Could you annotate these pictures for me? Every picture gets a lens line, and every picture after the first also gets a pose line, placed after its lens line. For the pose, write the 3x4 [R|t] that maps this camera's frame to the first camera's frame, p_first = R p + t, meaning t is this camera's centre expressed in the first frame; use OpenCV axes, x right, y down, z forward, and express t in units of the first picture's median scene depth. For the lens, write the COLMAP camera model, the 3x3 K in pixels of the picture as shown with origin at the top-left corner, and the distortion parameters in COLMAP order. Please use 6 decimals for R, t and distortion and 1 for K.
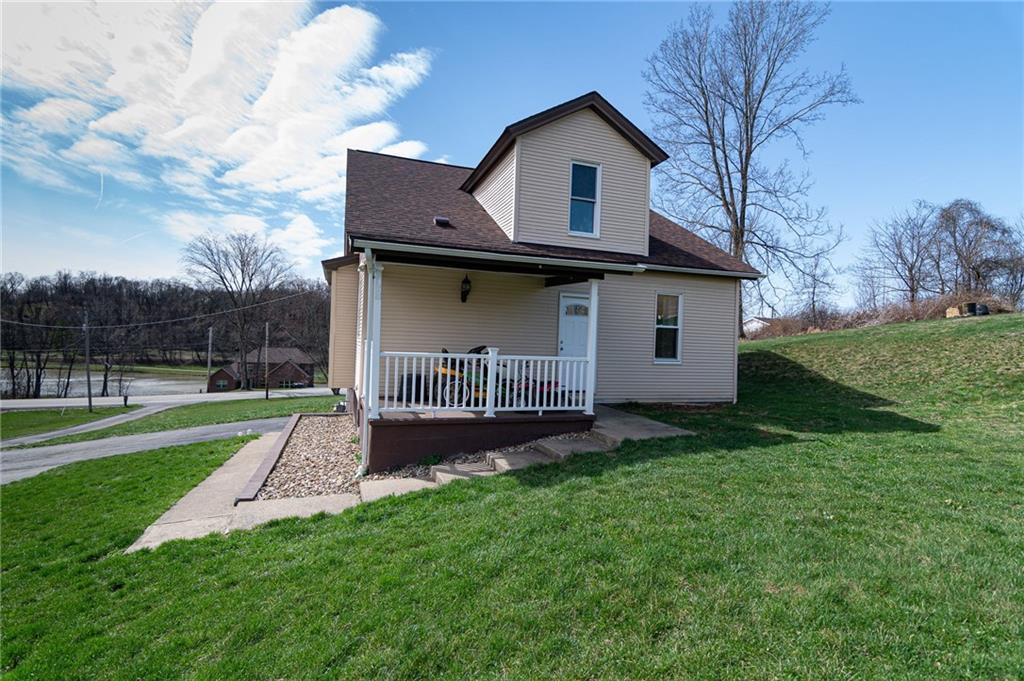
lens RADIAL K [[489.0, 0, 512.0], [0, 489.0, 340.5], [0, 0, 1]] dist [-0.002629, -0.000314]
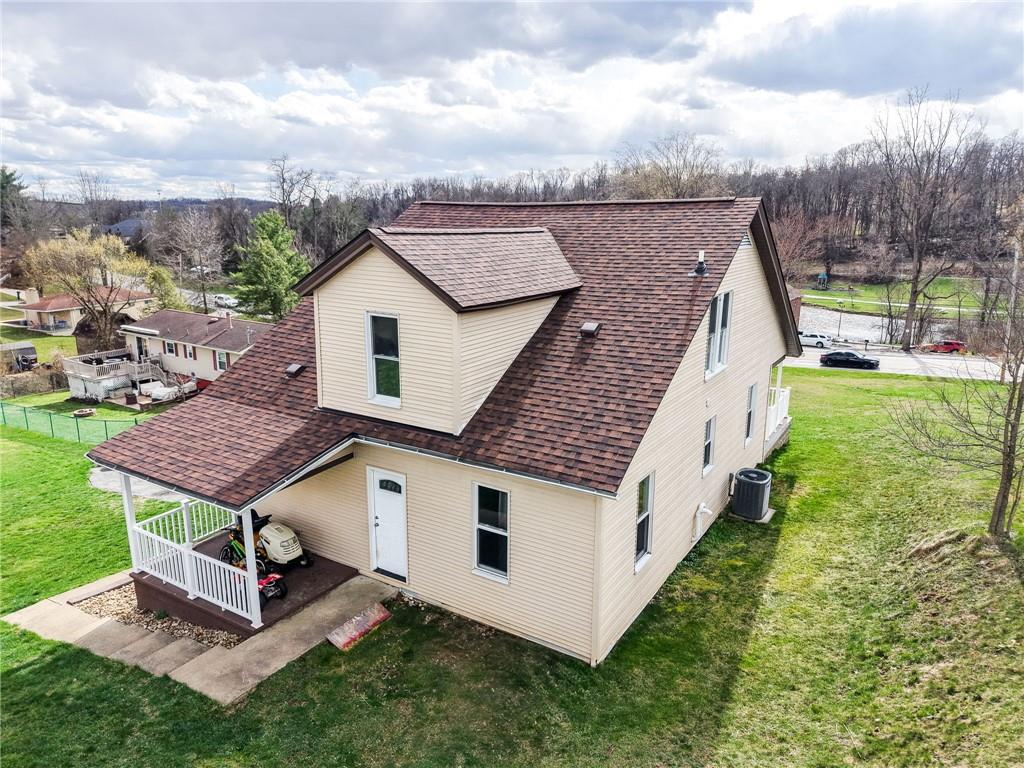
lens RADIAL K [[687.8, 0, 512.0], [0, 687.8, 384.0], [0, 0, 1]] dist [0.011902, -0.001067]
pose [[0.635916, 0.153149, -0.756410, 1.128817], [0.013777, 0.977704, 0.209536, -0.476734], [0.771636, -0.143669, 0.619627, 0.452416]]
